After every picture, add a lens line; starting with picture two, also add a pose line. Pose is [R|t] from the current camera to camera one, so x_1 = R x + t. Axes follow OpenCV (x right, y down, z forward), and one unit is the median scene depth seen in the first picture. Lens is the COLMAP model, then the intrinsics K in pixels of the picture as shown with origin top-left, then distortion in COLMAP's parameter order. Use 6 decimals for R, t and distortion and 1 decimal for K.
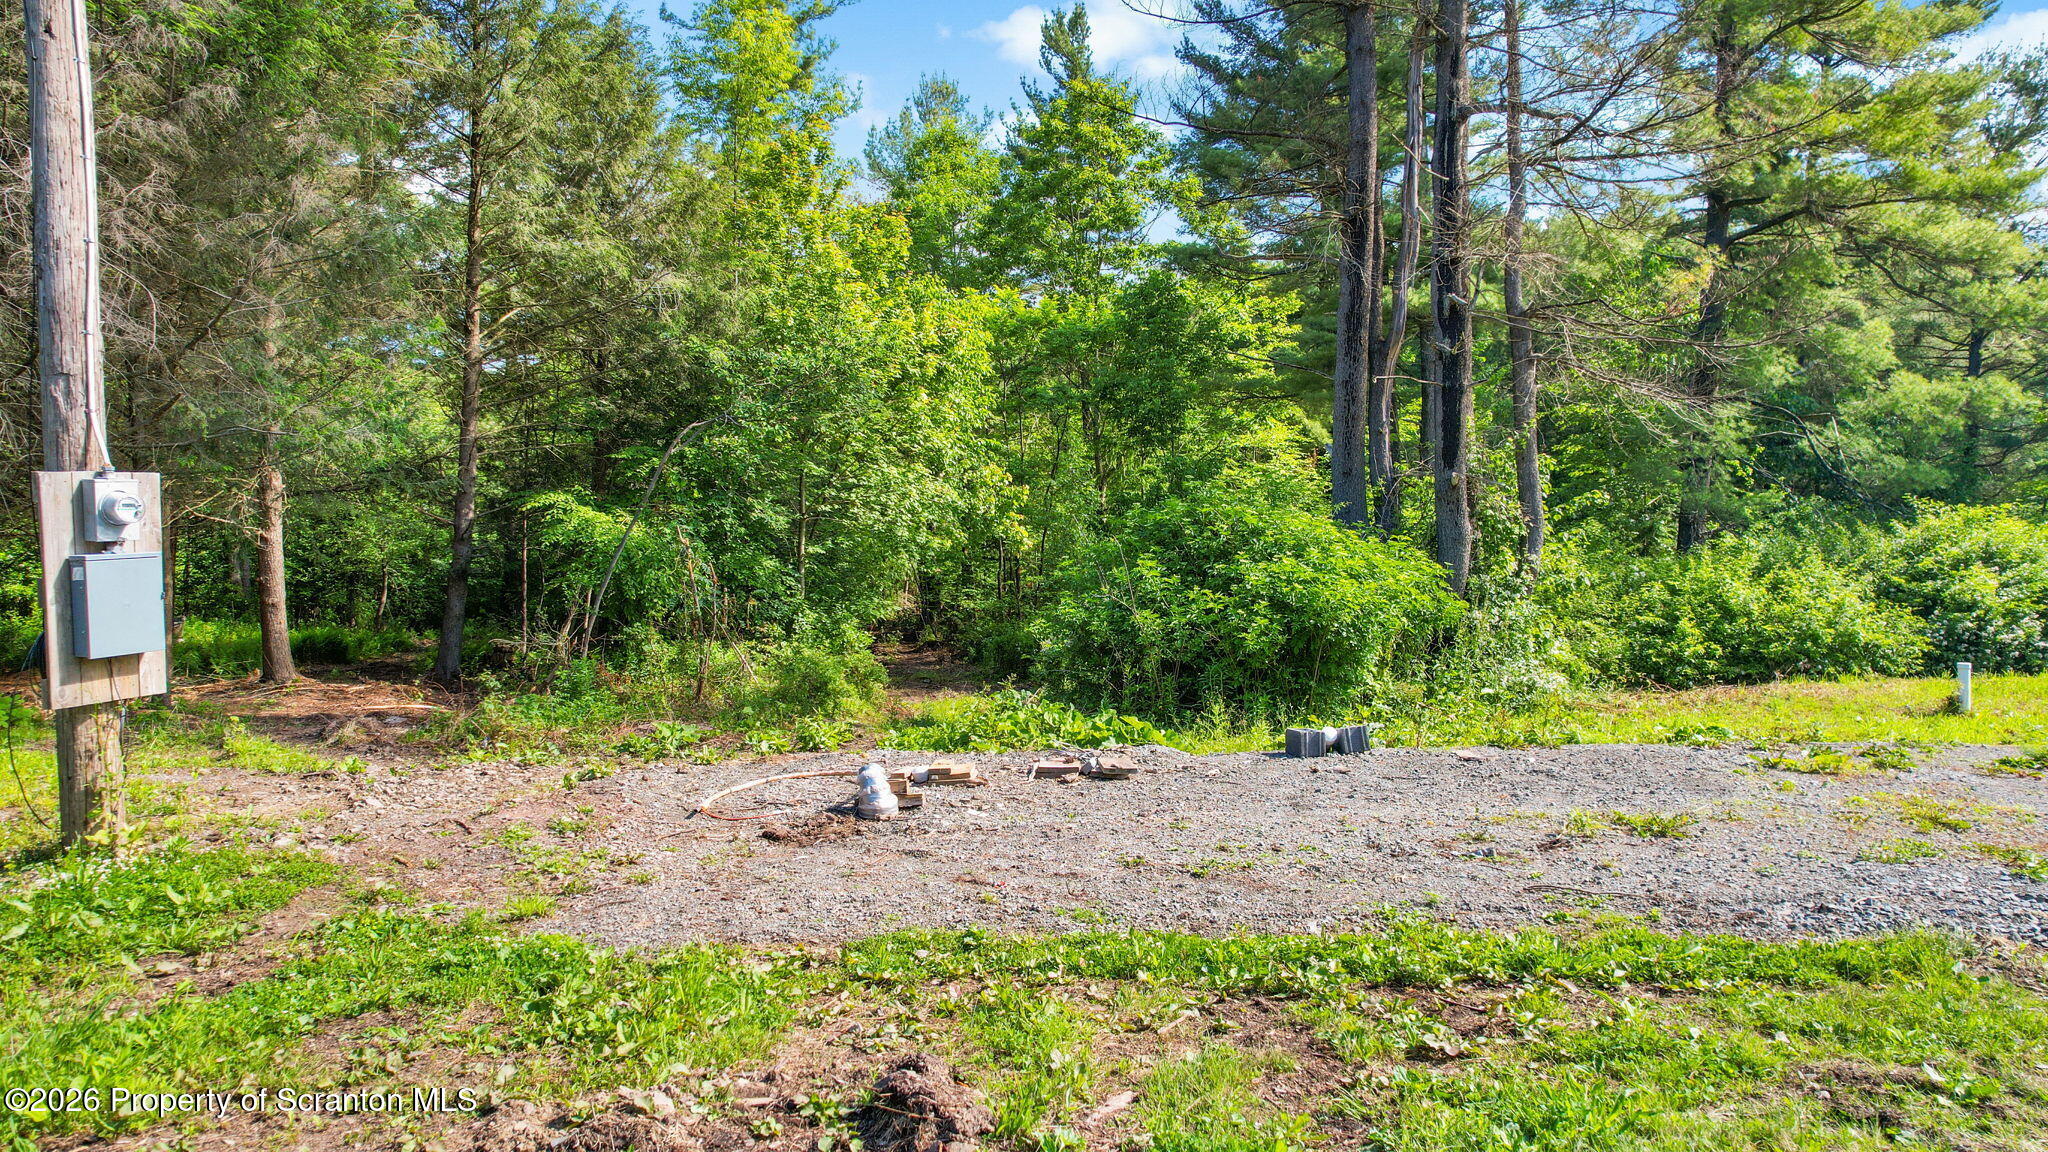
lens RADIAL K [[1334.1, 0, 1061.2], [0, 1334.1, 585.7], [0, 0, 1]] dist [-0.062055, 0.058598]
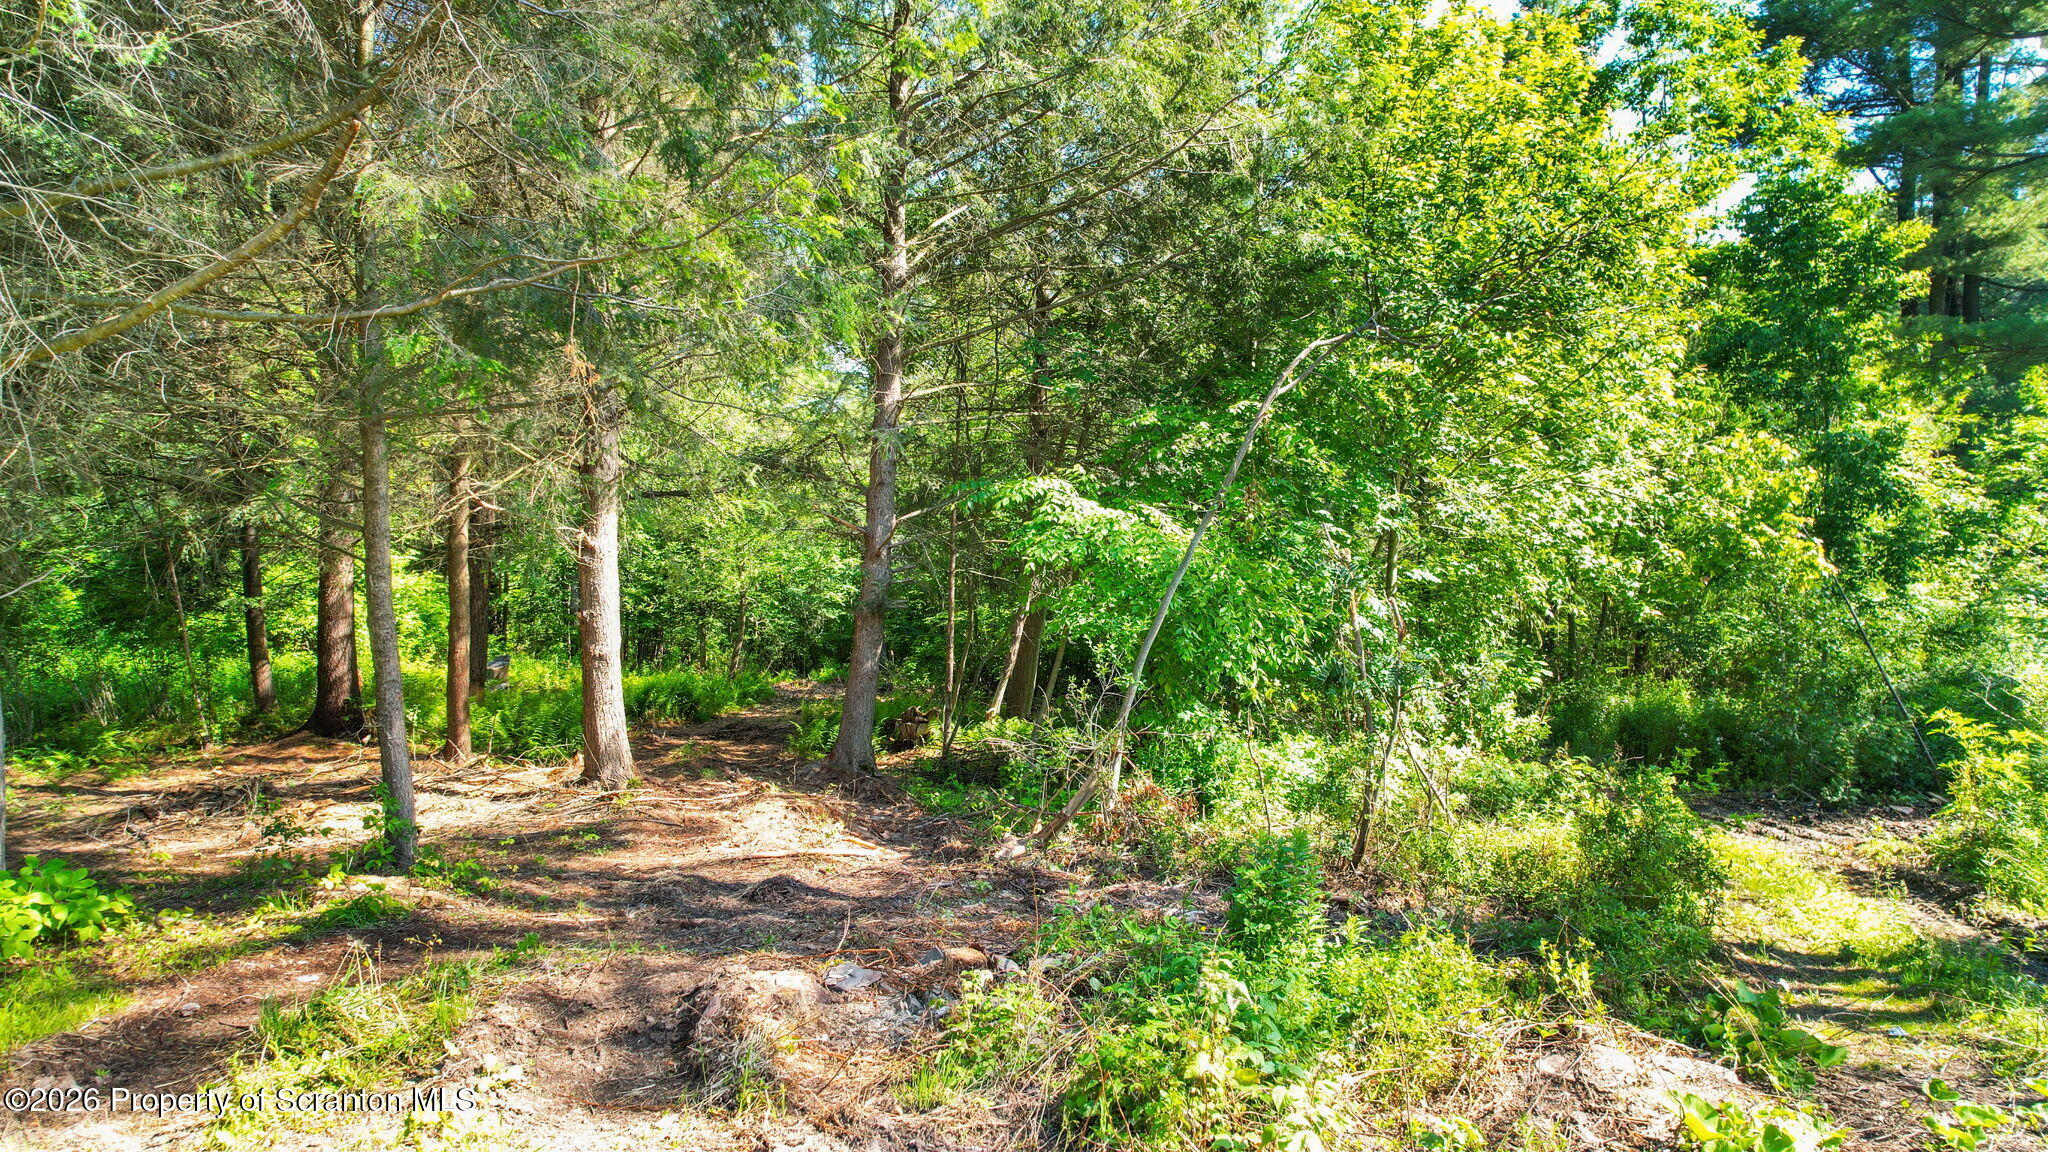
lens RADIAL K [[1334.1, 0, 1016.4], [0, 1334.1, 570.9], [0, 0, 1]] dist [-0.062055, 0.058598]
pose [[0.968536, 0.006457, -0.248789, -0.313618], [-0.014814, 0.999387, -0.031734, -0.012015], [0.248432, 0.034421, 0.968038, 0.540064]]
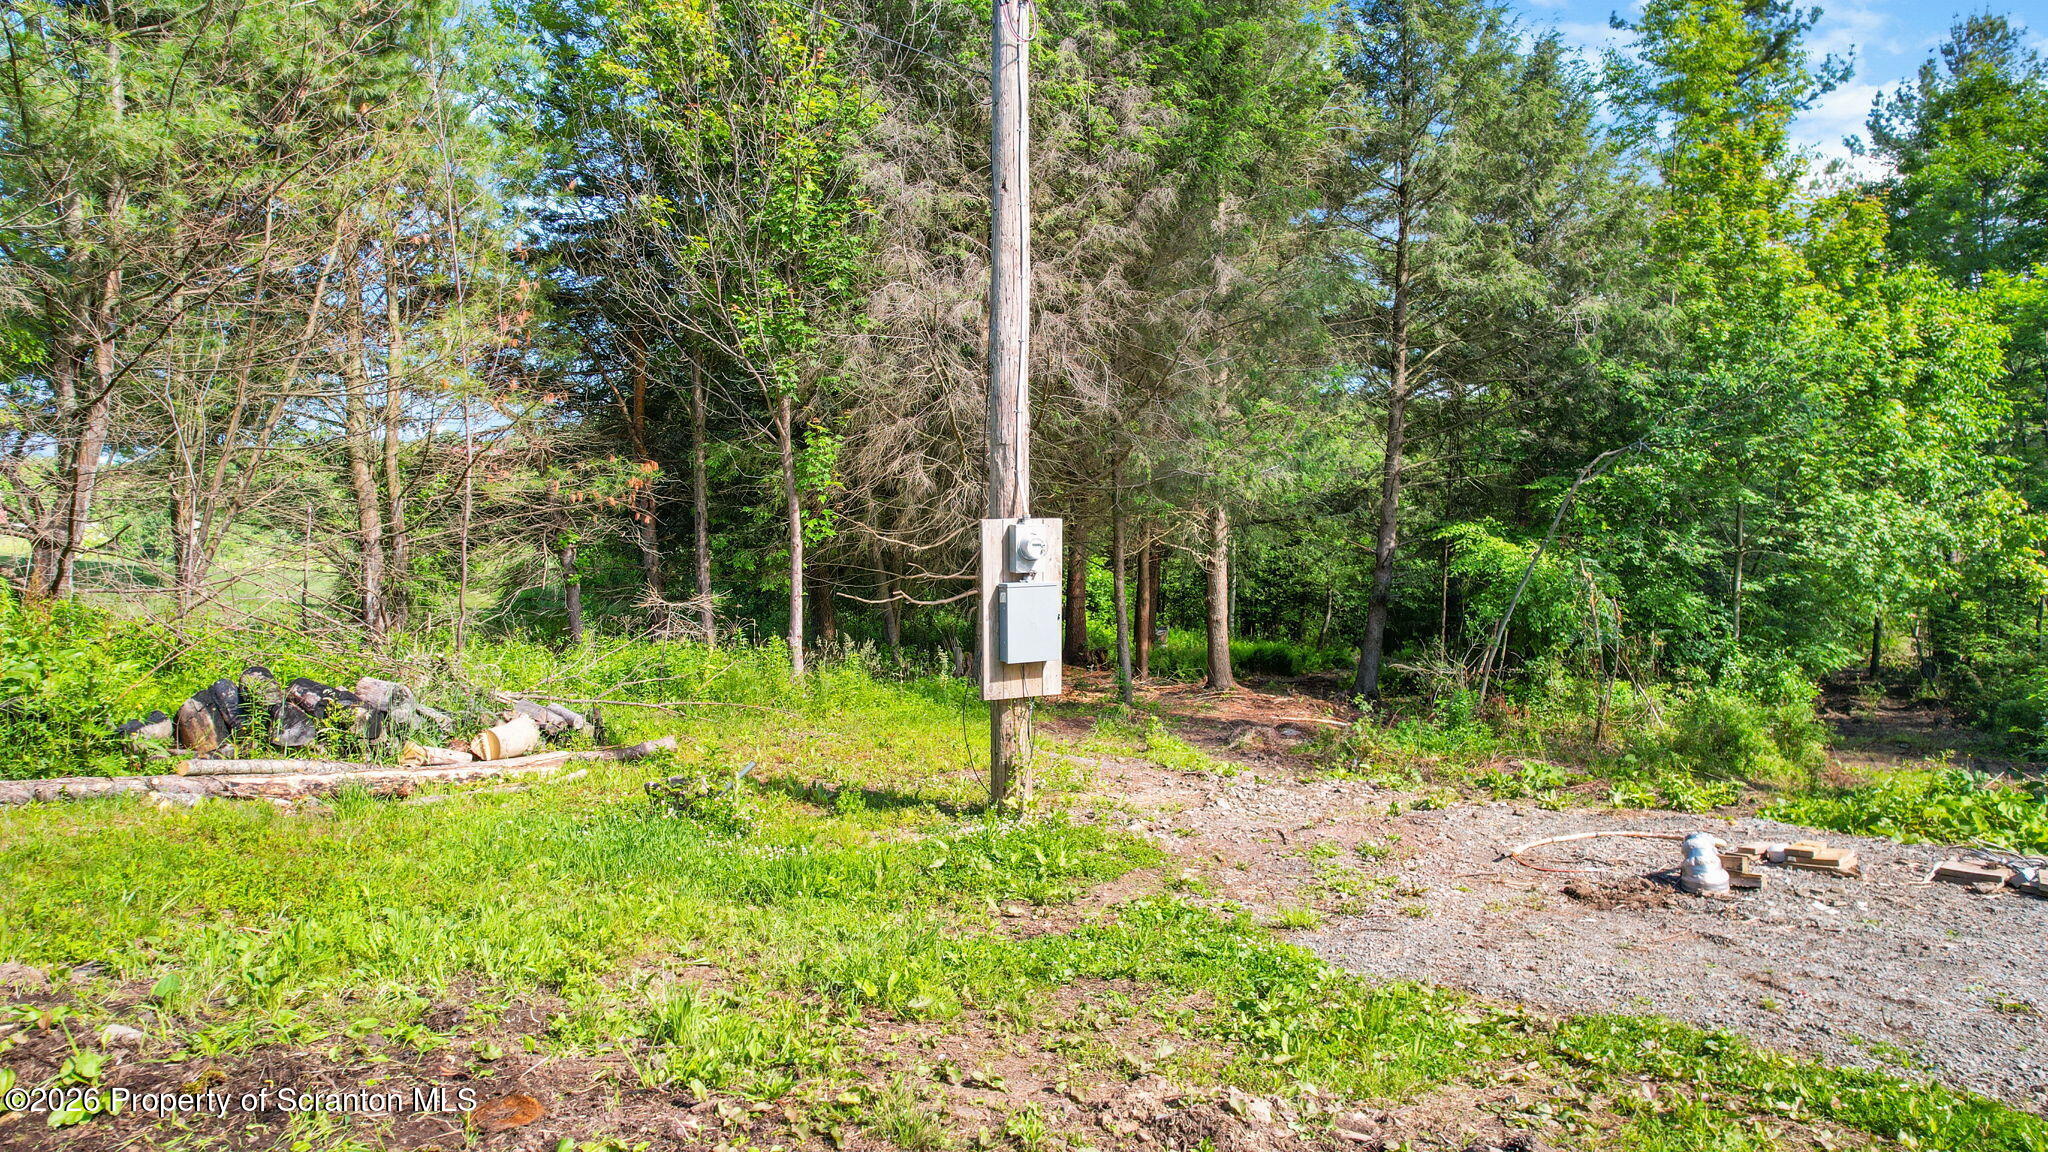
lens RADIAL K [[1334.1, 0, 1007.2], [0, 1334.1, 587.7], [0, 0, 1]] dist [-0.062055, 0.058598]
pose [[0.753228, 0.030223, -0.657065, 0.028907], [-0.042655, 0.999086, -0.002943, -0.003623], [0.656375, 0.030244, 0.753828, 0.001895]]
